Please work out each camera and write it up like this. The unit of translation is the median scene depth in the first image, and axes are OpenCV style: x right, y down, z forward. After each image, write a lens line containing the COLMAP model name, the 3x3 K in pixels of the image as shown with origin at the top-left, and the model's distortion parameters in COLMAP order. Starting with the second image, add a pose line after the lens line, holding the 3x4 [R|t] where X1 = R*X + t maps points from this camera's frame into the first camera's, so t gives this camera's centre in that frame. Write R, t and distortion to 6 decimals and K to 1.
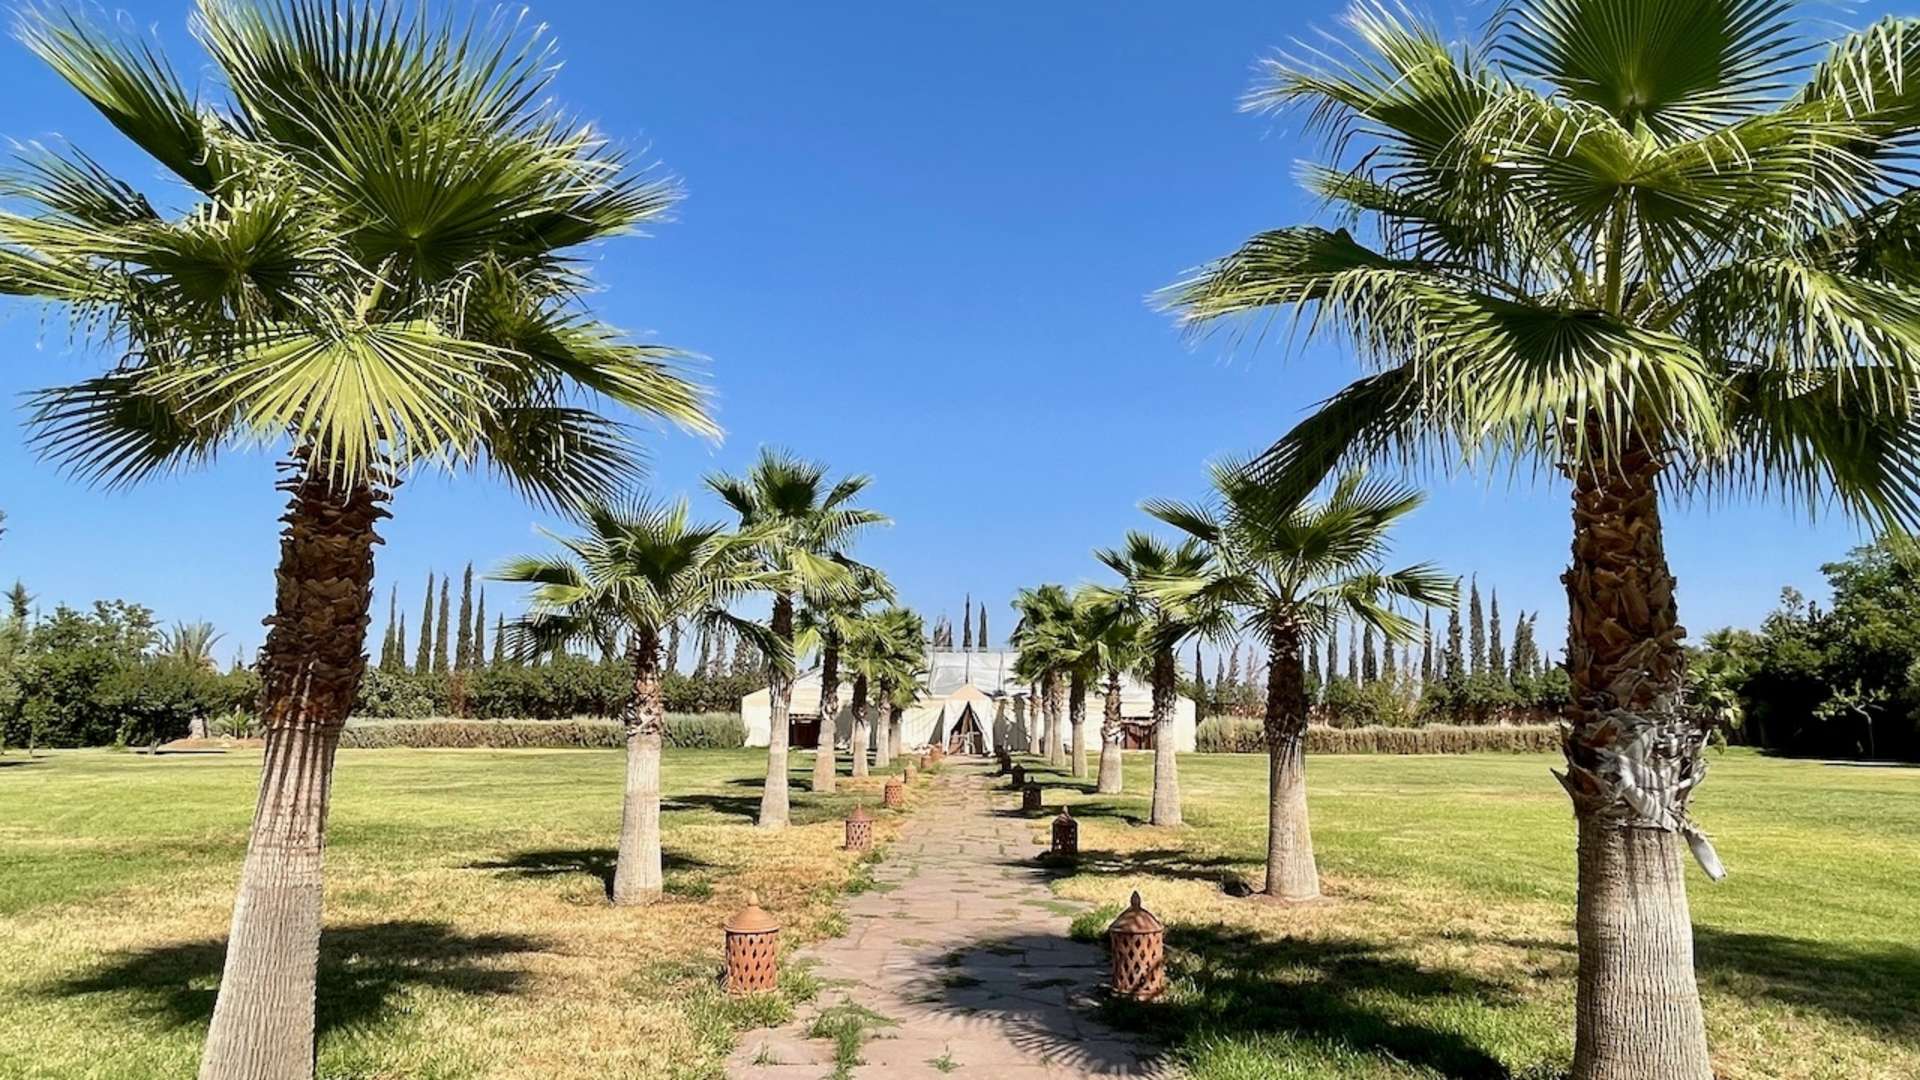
lens RADIAL K [[1208.6, 0, 960.0], [0, 1208.6, 540.0], [0, 0, 1]] dist [0.007015, -0.002778]
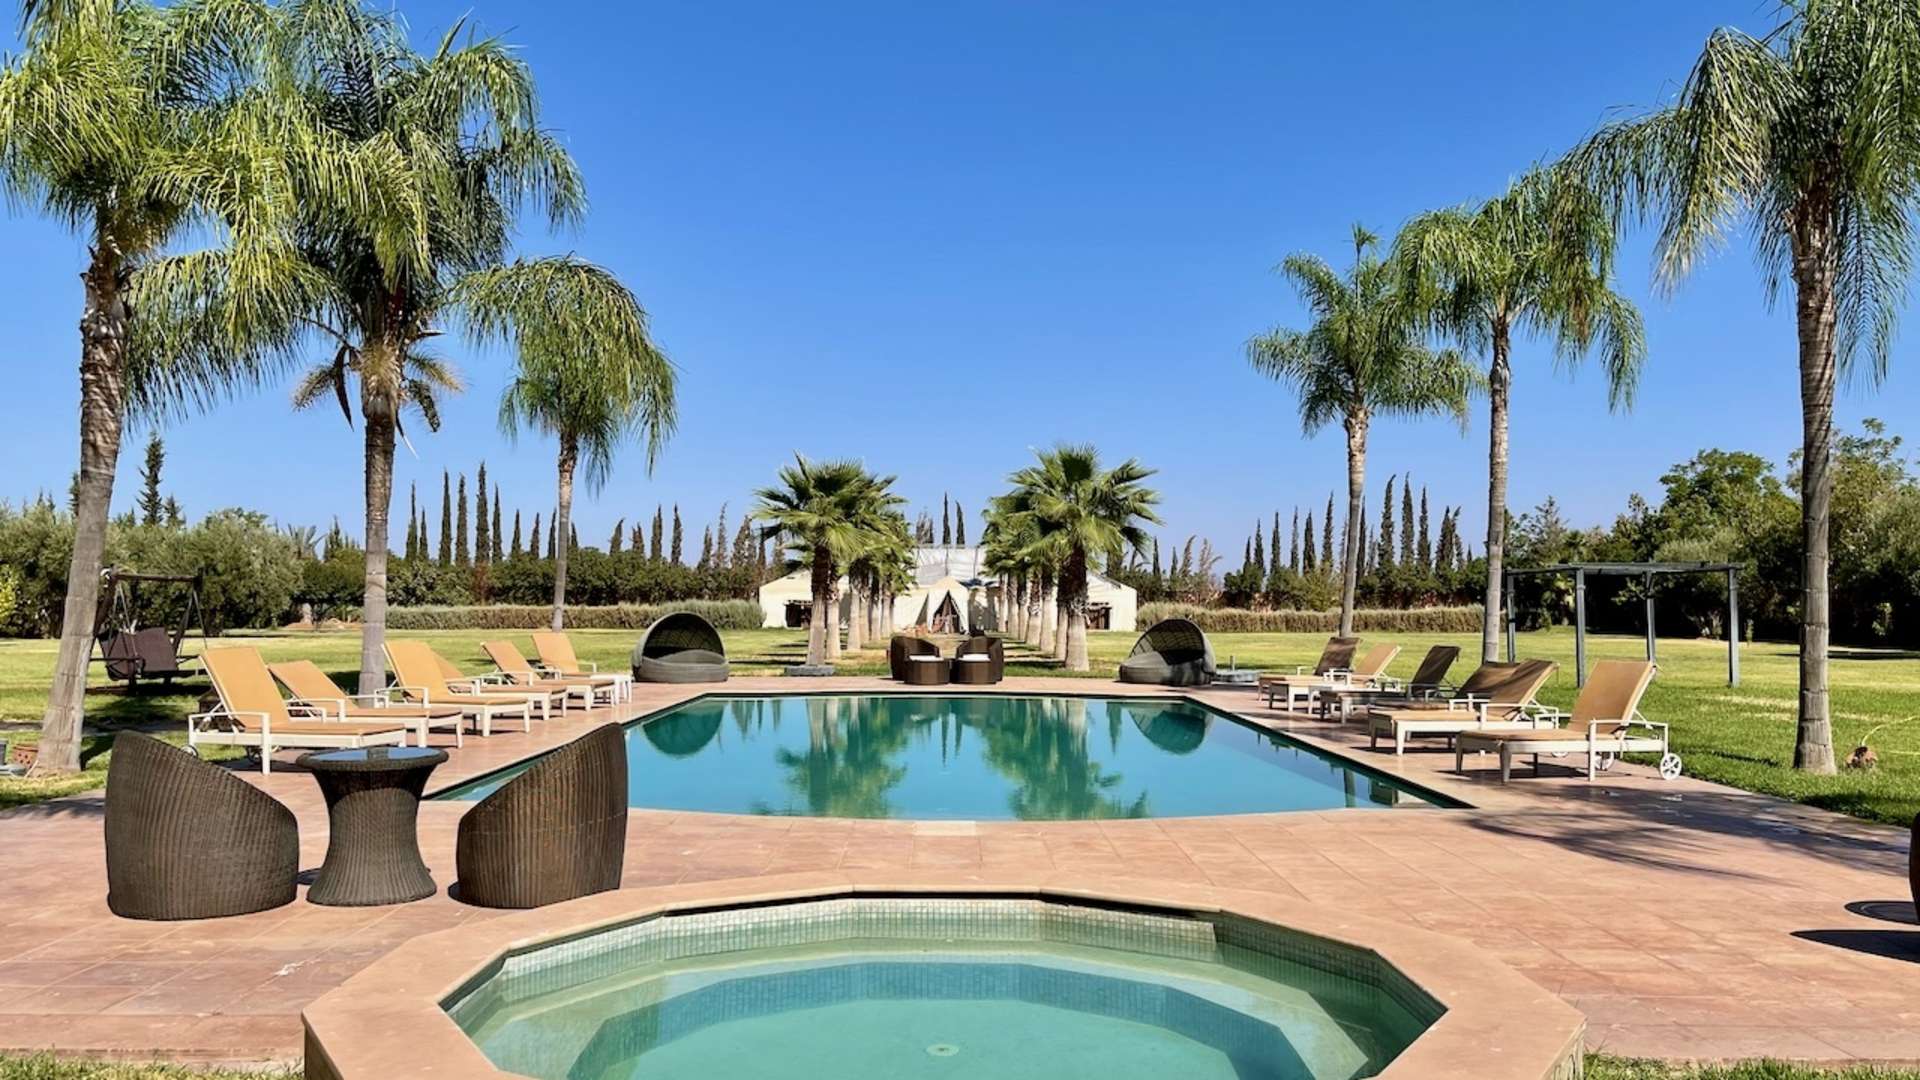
lens RADIAL K [[1626.4, 0, 960.0], [0, 1626.4, 540.0], [0, 0, 1]] dist [0.084136, 0.001741]
pose [[0.999881, -0.001042, 0.015380, -0.004854], [-0.000551, 0.994662, 0.103185, -0.067781], [-0.015405, -0.103181, 0.994543, -0.493982]]
